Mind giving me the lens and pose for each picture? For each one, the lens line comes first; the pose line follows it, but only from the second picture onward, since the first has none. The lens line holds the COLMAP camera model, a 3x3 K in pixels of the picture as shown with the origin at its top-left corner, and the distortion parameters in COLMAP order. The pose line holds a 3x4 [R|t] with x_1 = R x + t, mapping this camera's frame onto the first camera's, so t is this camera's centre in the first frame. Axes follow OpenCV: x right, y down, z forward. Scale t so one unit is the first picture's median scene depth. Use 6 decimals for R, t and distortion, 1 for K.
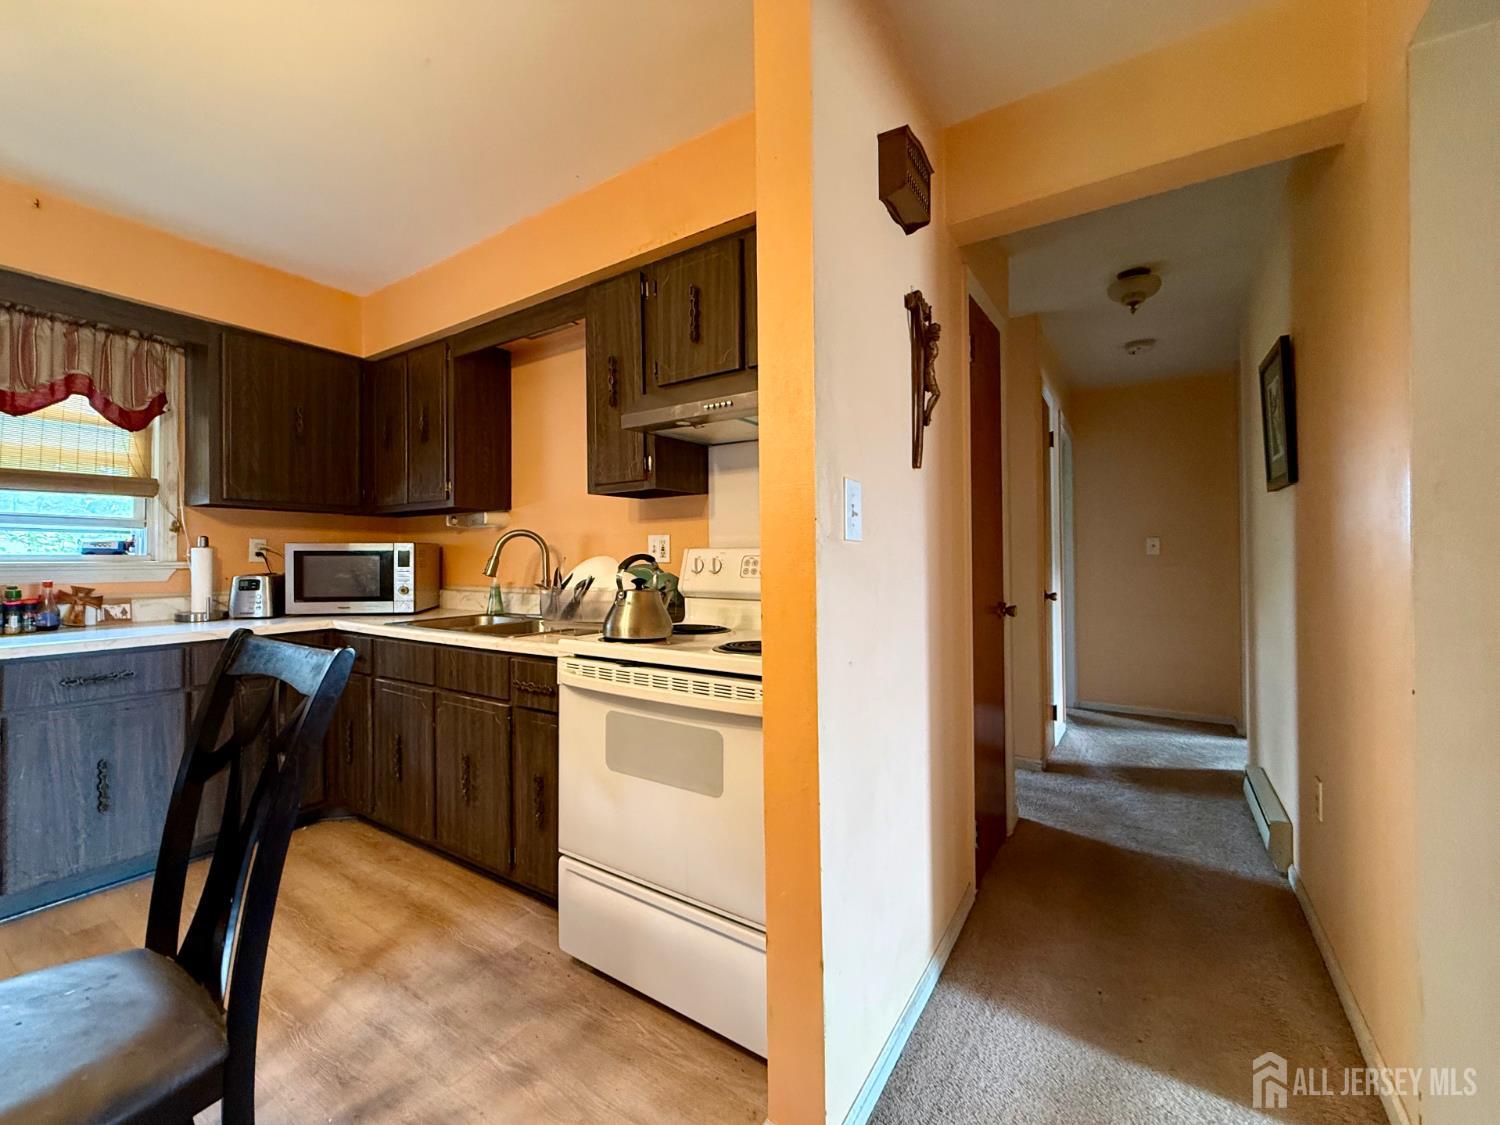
lens RADIAL K [[610.6, 0, 747.7], [0, 610.6, 547.4], [0, 0, 1]] dist [0.000561, 0.000139]
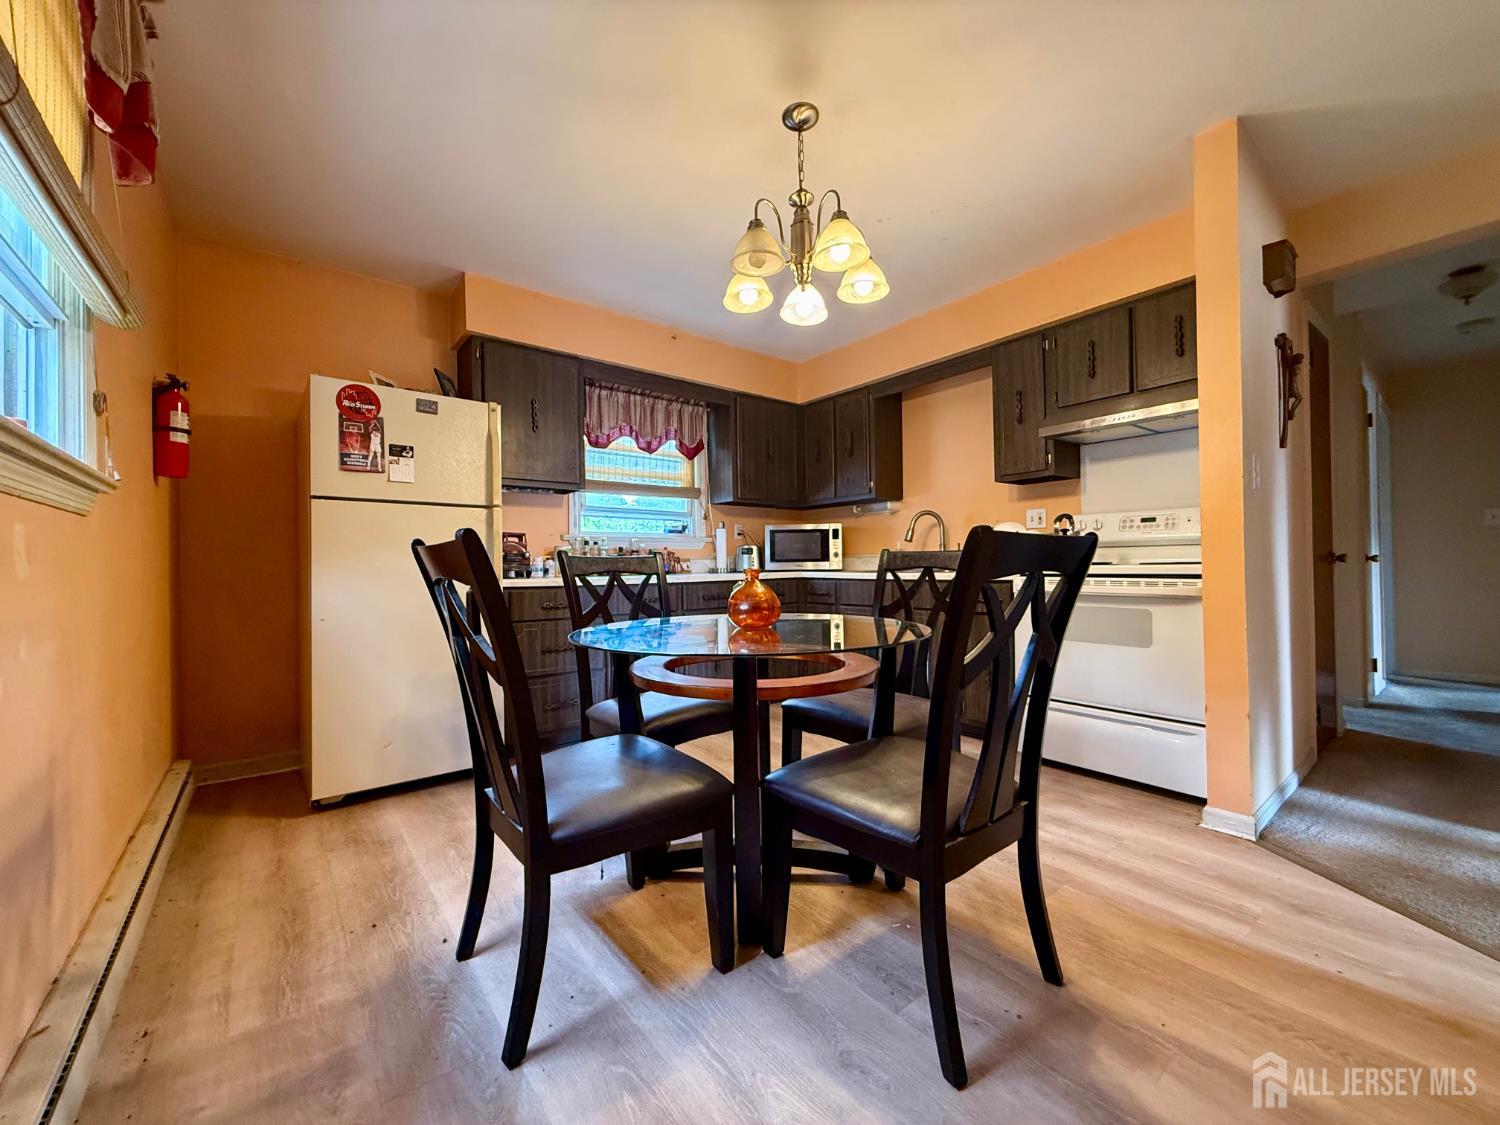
lens RADIAL K [[601.8, 0, 750.0], [0, 601.8, 562.5], [0, 0, 1]] dist [0.001725, 0.000704]
pose [[0.953066, -0.008453, -0.302645, -0.341332], [0.011299, 0.999907, 0.007654, 0.082703], [0.302552, -0.010715, 0.953073, -0.539205]]
